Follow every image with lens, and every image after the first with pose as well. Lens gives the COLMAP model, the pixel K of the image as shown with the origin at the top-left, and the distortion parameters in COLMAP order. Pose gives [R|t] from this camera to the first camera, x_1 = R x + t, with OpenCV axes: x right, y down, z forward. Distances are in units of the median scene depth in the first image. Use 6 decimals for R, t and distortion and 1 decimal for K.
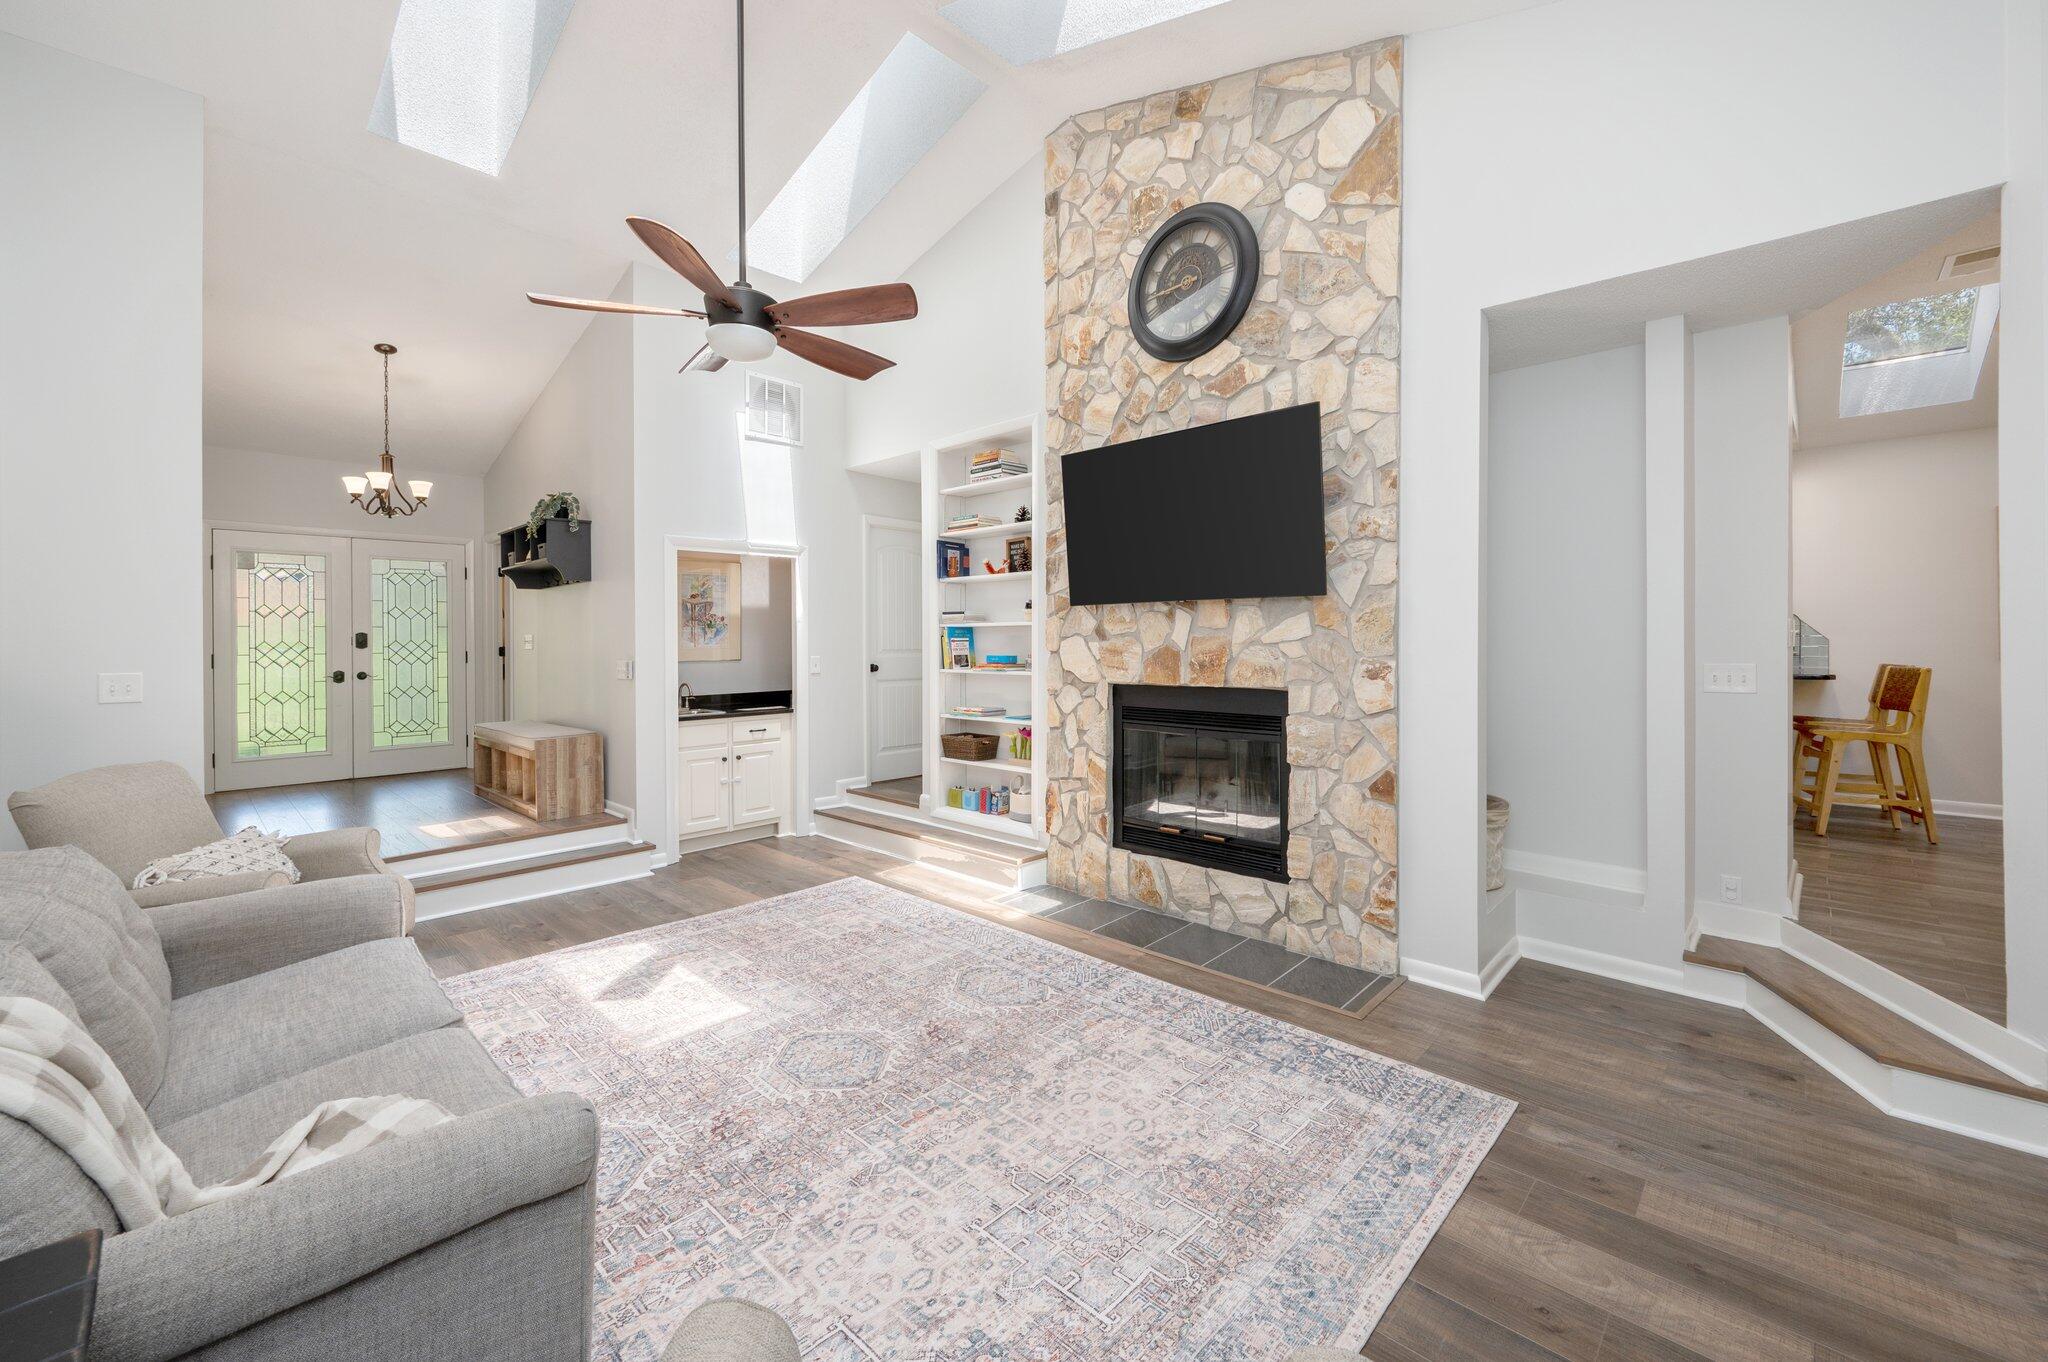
lens RADIAL K [[831.6, 0, 1020.0], [0, 831.6, 636.9], [0, 0, 1]] dist [0.001195, 0.000053]
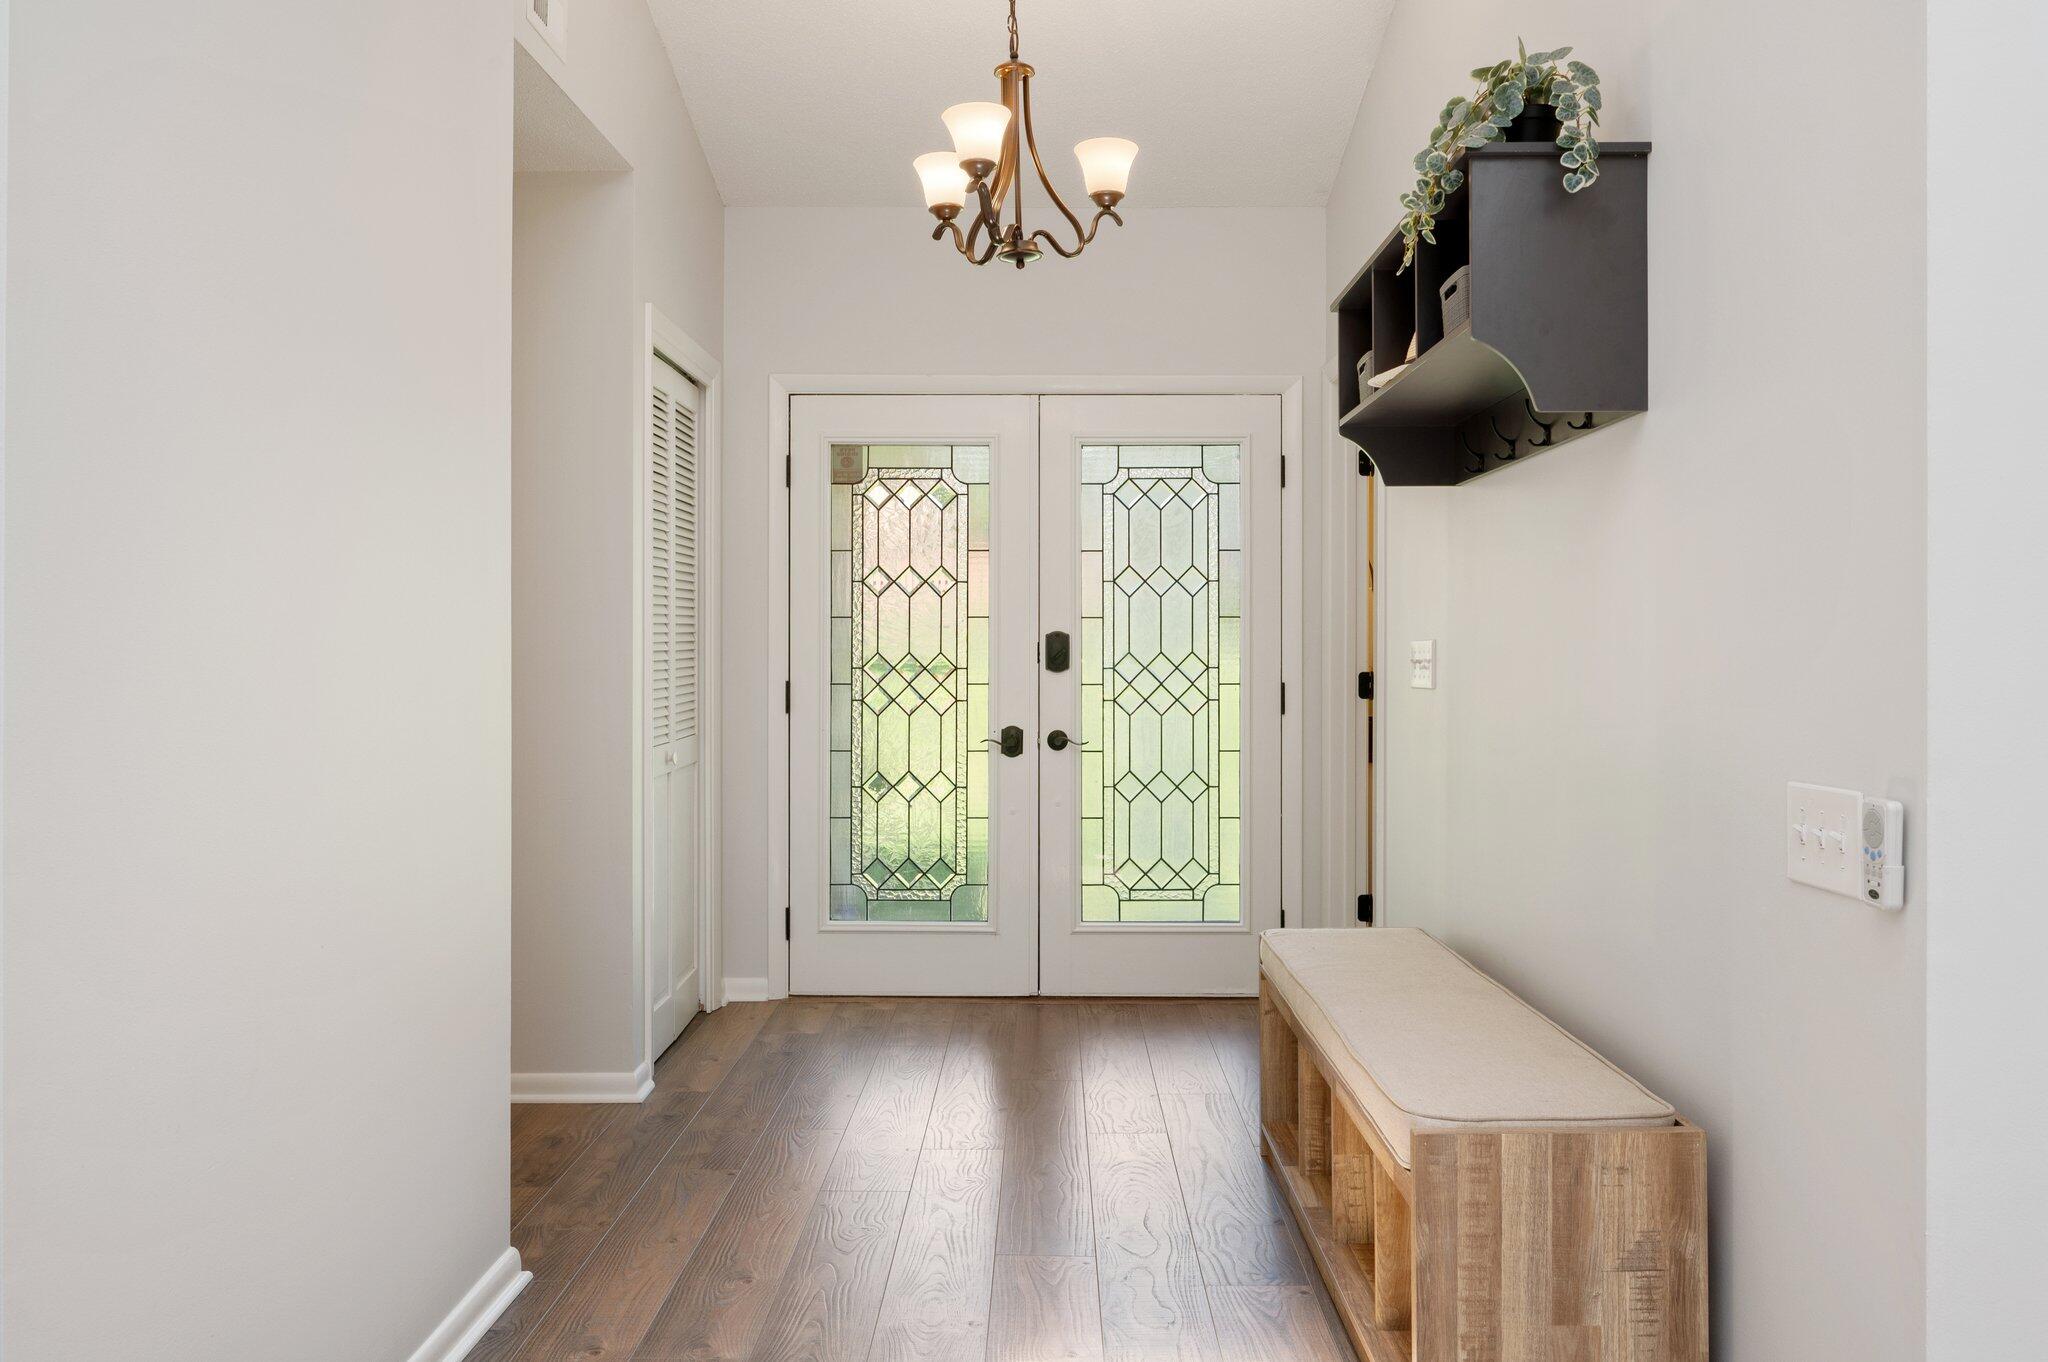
lens RADIAL K [[1535.7, 0, 1024.3], [0, 1535.7, 645.3], [0, 0, 1]] dist [-0.000028, -0.000519]
pose [[0.686598, 0.008860, -0.726983, -0.446731], [-0.005638, 0.999961, 0.006862, -0.006055], [0.727015, -0.000613, 0.686621, 0.804352]]
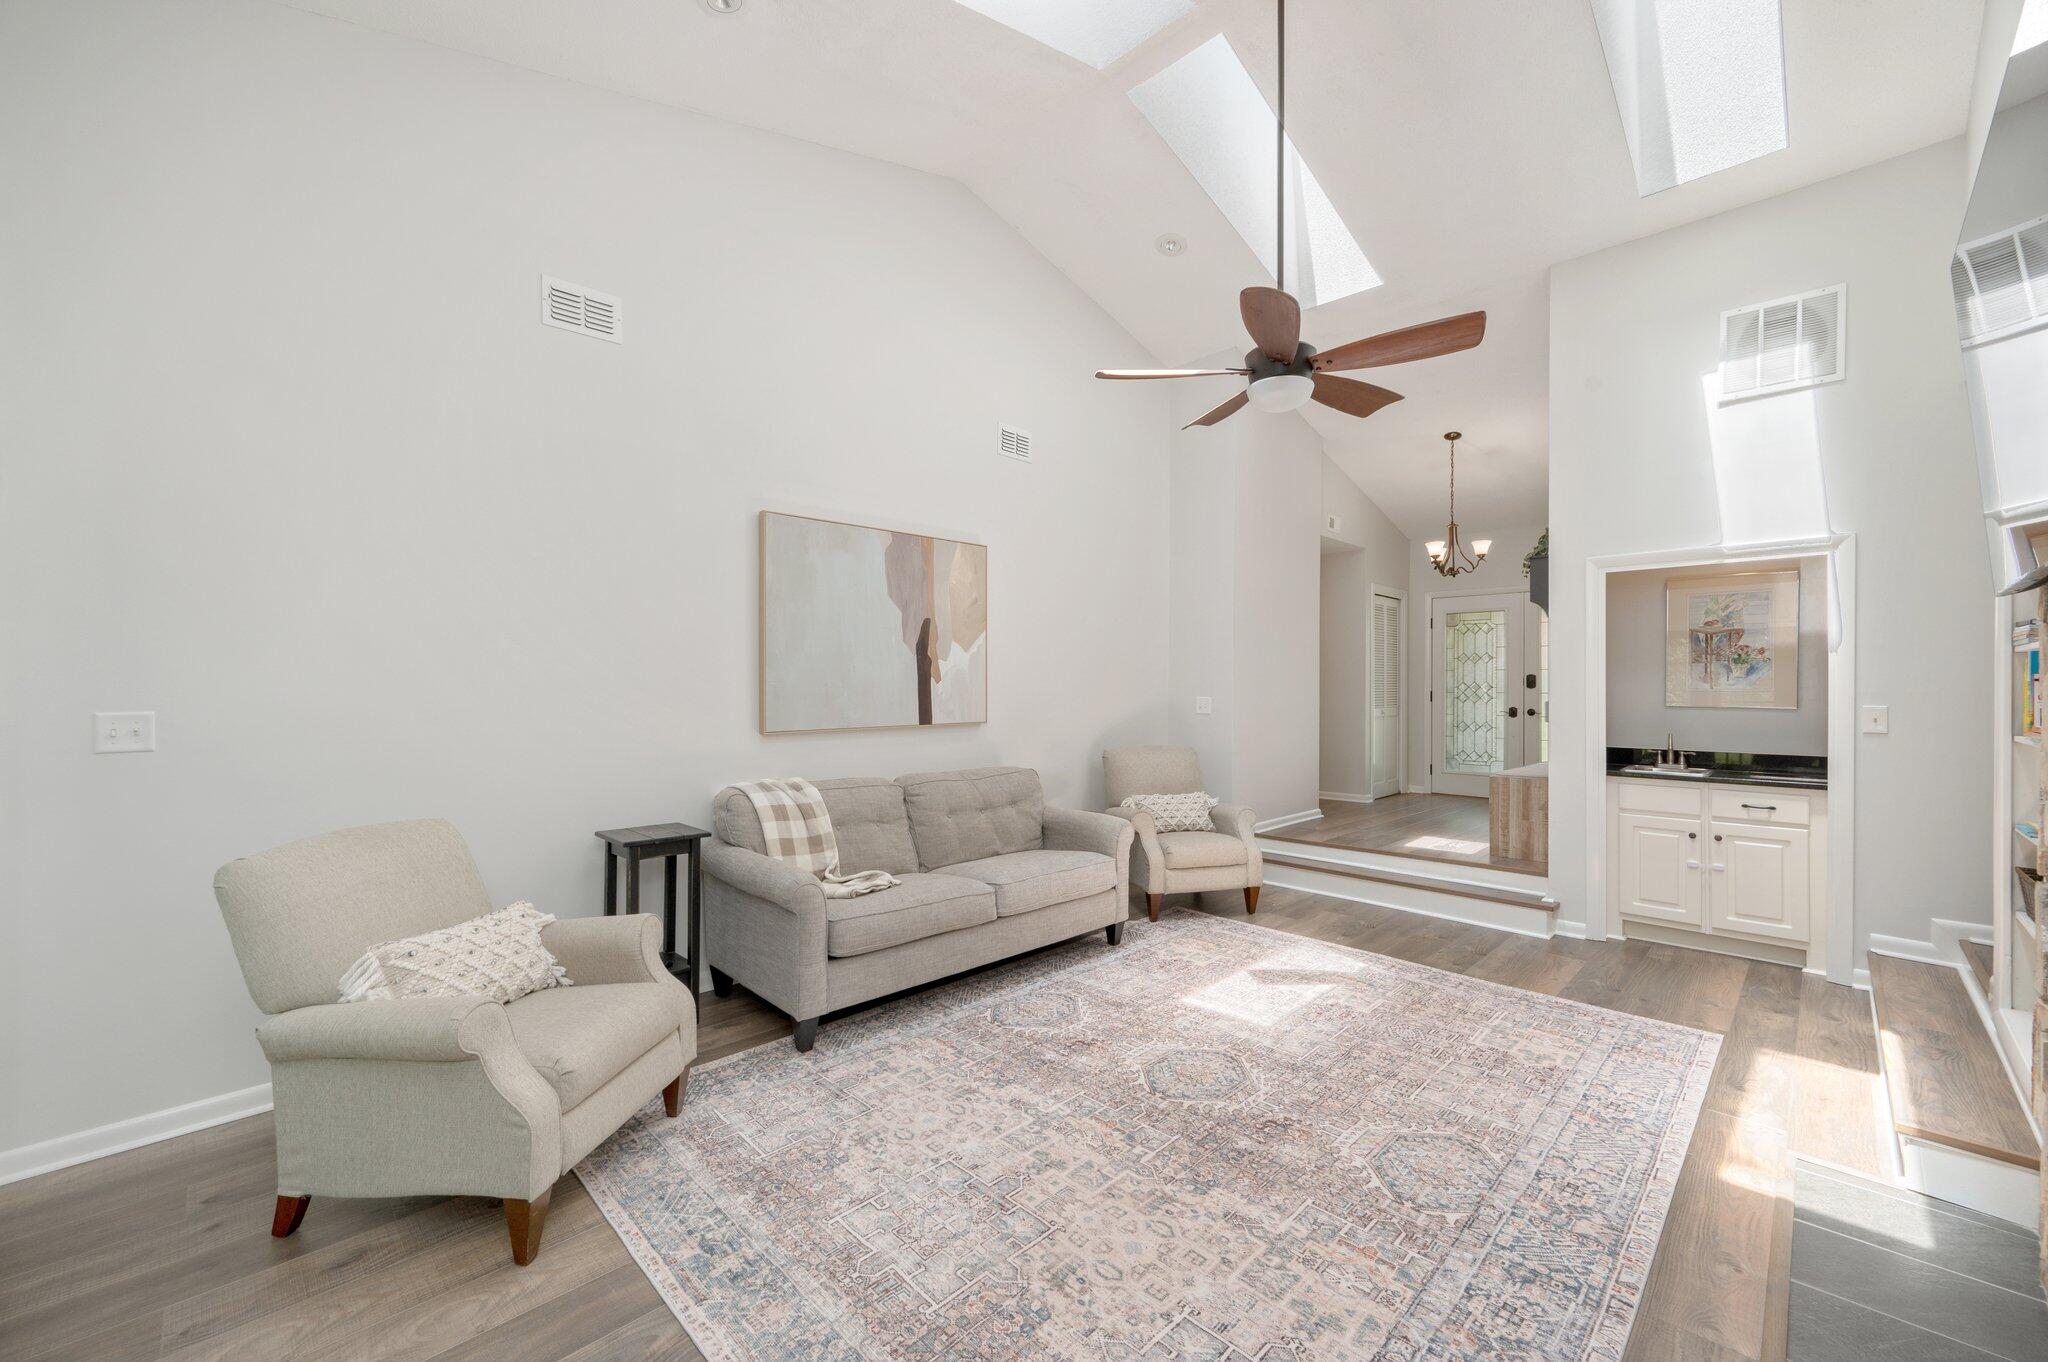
lens RADIAL K [[805.7, 0, 1024.0], [0, 805.7, 681.0], [0, 0, 1]] dist [-0.000420, -0.000036]
pose [[-0.019624, -0.000027, -0.999807, 0.537693], [-0.001730, 0.999999, 0.000006, 0.008371], [0.999806, 0.001730, -0.019624, 0.543174]]
